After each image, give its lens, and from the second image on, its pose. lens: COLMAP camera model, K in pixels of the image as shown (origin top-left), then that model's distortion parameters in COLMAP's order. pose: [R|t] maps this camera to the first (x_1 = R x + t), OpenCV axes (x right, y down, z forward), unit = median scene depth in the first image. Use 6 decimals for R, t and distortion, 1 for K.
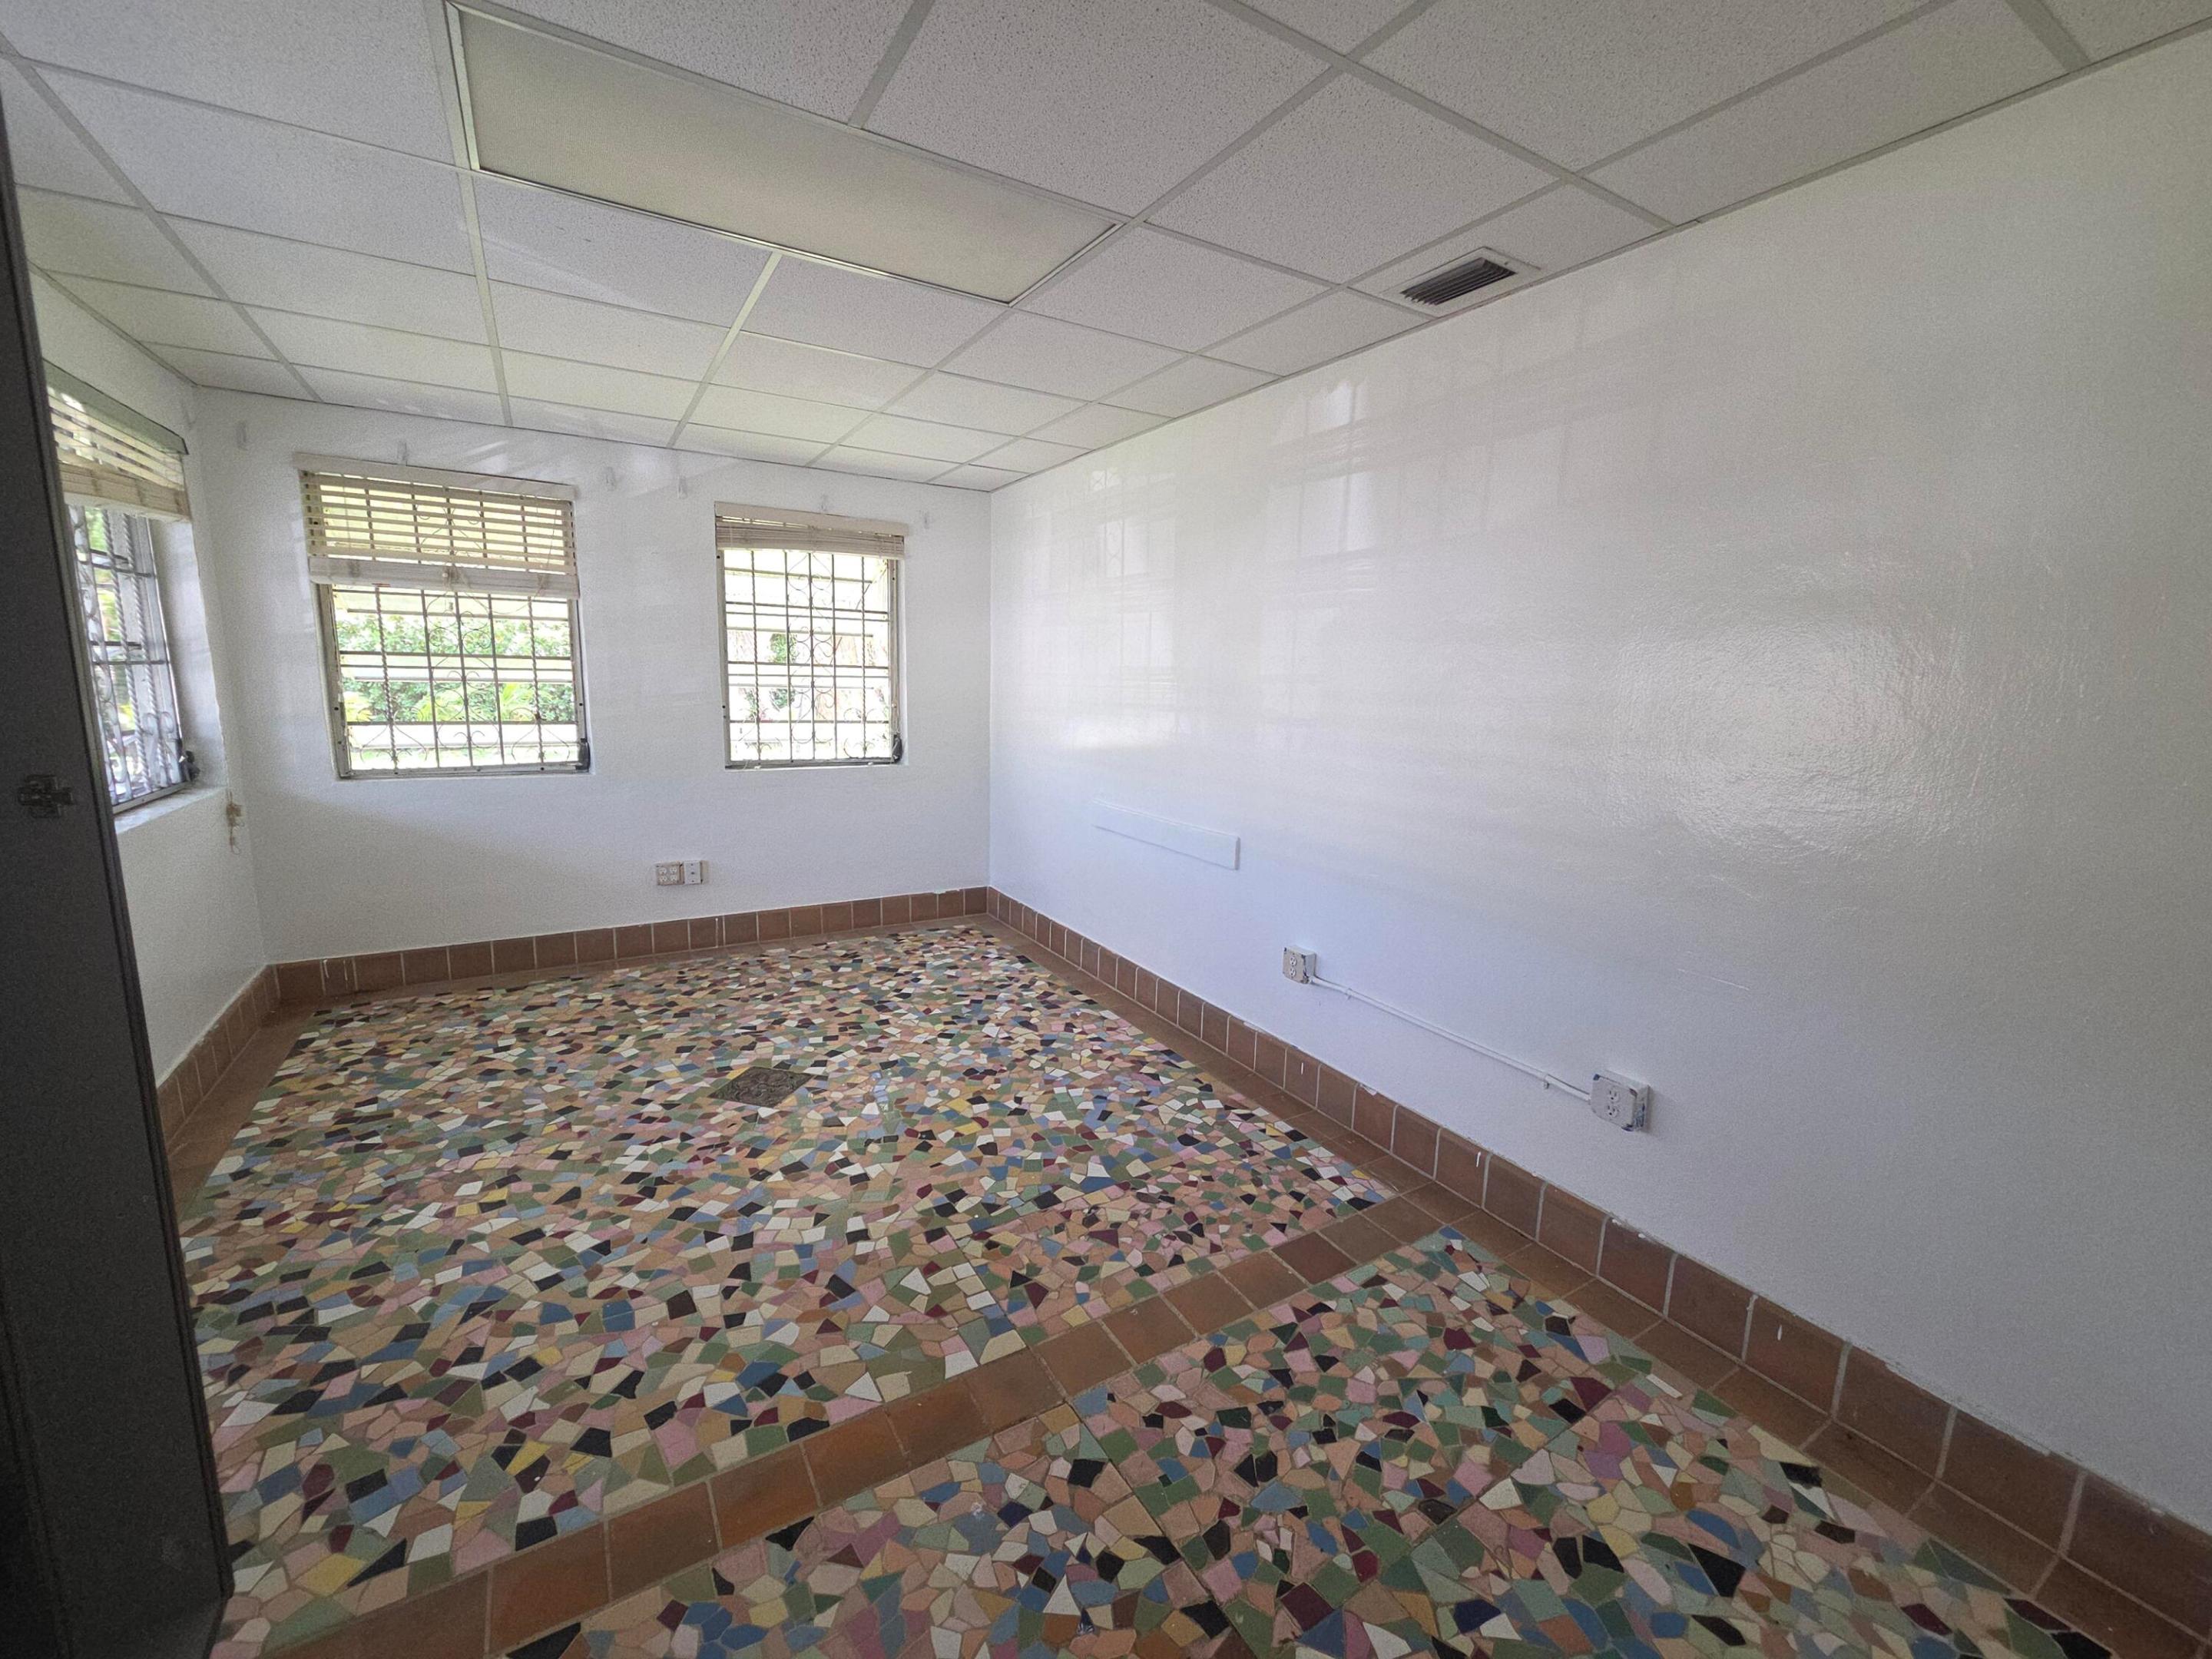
lens RADIAL K [[904.6, 0, 1111.4], [0, 904.6, 820.0], [0, 0, 1]] dist [-0.001063, -0.000180]
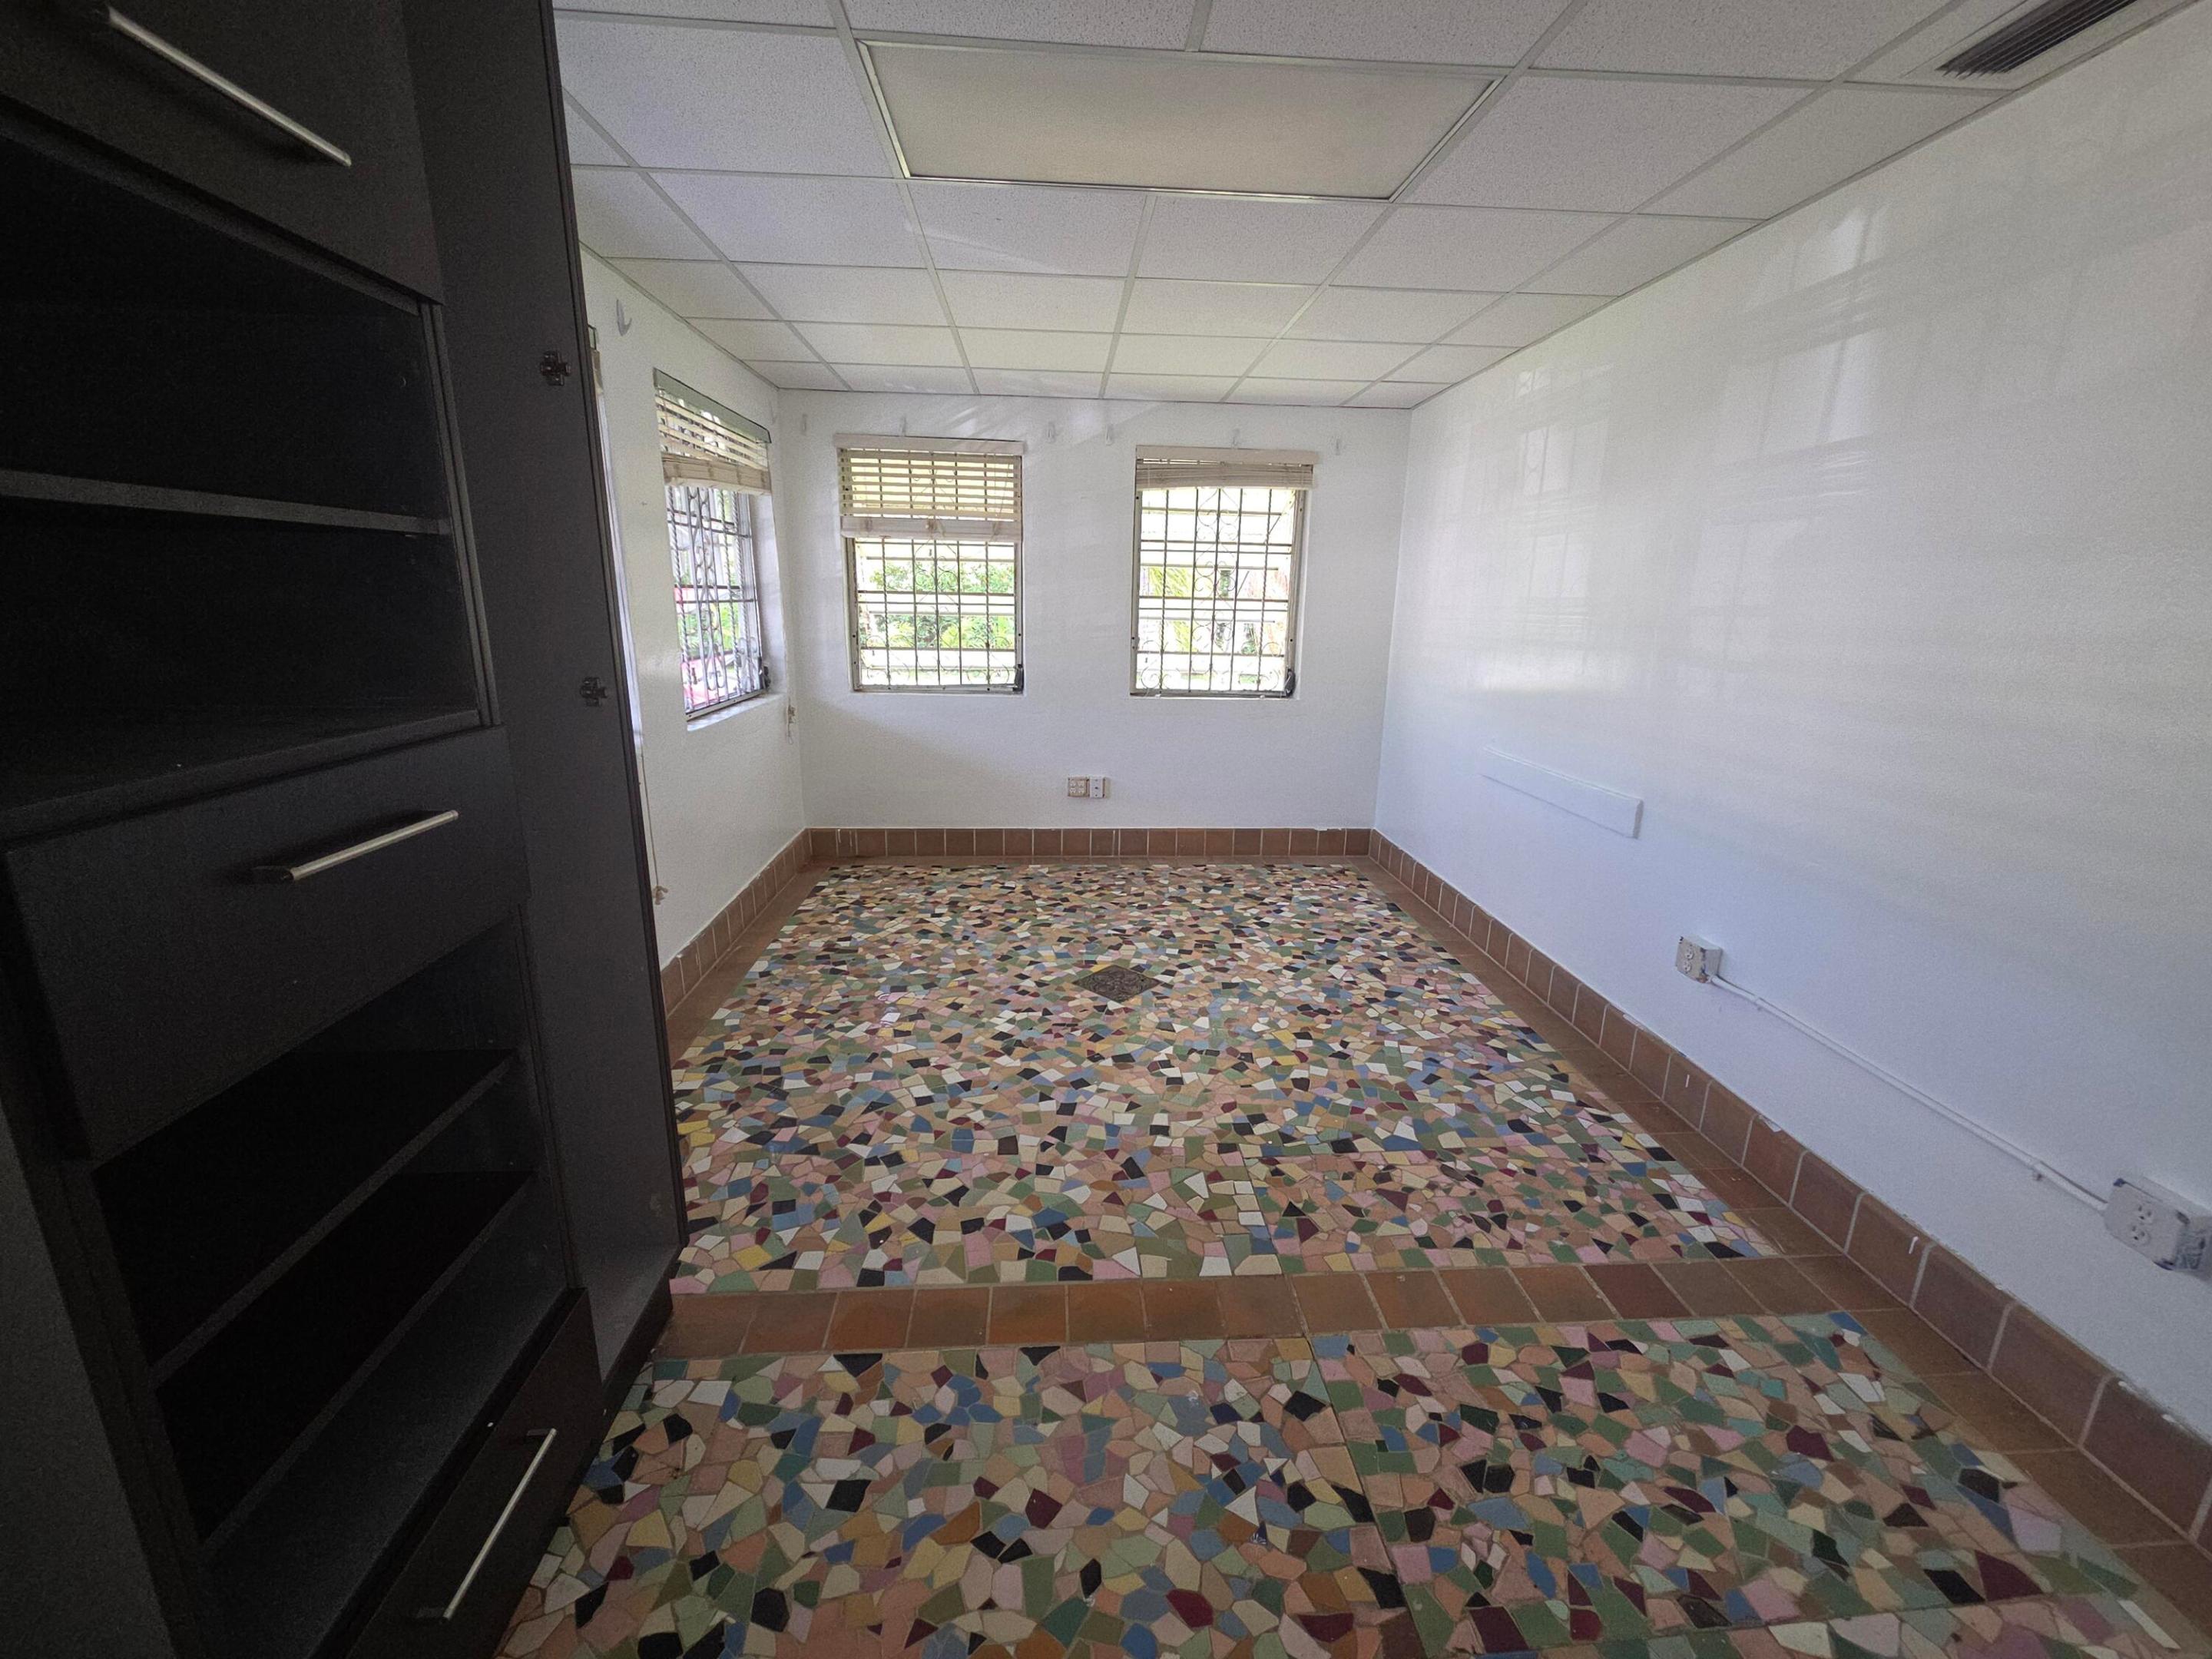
lens RADIAL K [[904.6, 0, 1111.4], [0, 904.6, 820.0], [0, 0, 1]] dist [-0.001063, -0.000180]
pose [[0.884854, 0.102895, -0.454364, 0.113592], [-0.070569, 0.993654, 0.087592, -0.002661], [0.460493, -0.045442, 0.886499, 0.021804]]
